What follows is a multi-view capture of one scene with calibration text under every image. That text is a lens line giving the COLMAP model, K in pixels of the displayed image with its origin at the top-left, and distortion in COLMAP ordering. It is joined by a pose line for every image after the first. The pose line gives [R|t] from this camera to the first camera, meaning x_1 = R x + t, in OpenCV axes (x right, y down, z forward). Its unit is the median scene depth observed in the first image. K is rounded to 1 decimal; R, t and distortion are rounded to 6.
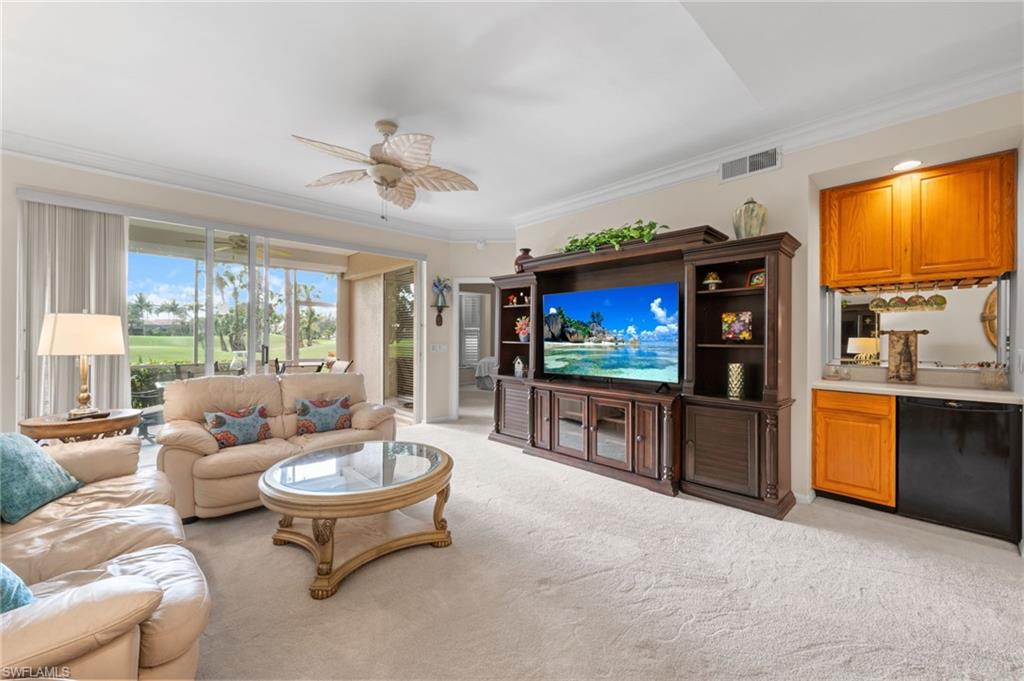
lens RADIAL K [[405.8, 0, 513.0], [0, 405.8, 338.5], [0, 0, 1]] dist [0.007484, -0.000153]
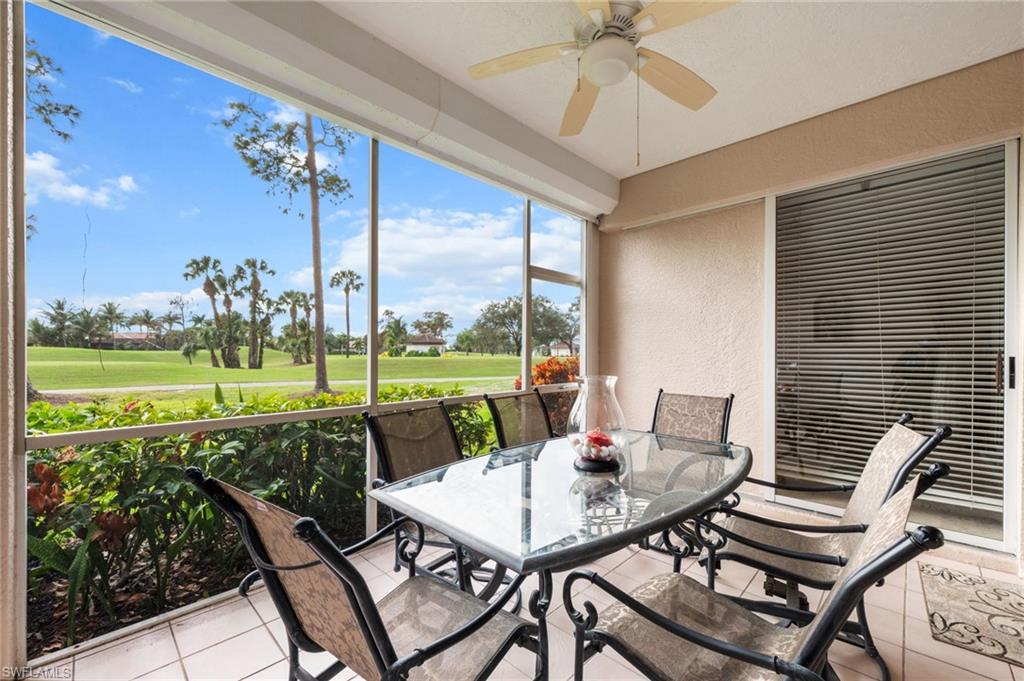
lens RADIAL K [[405.8, 0, 513.0], [0, 405.8, 338.5], [0, 0, 1]] dist [0.007484, -0.000153]
pose [[0.998826, -0.002812, 0.048360, -0.109153], [0.004450, 0.999419, -0.033793, 0.001465], [-0.048237, 0.033968, 0.998258, 0.096733]]
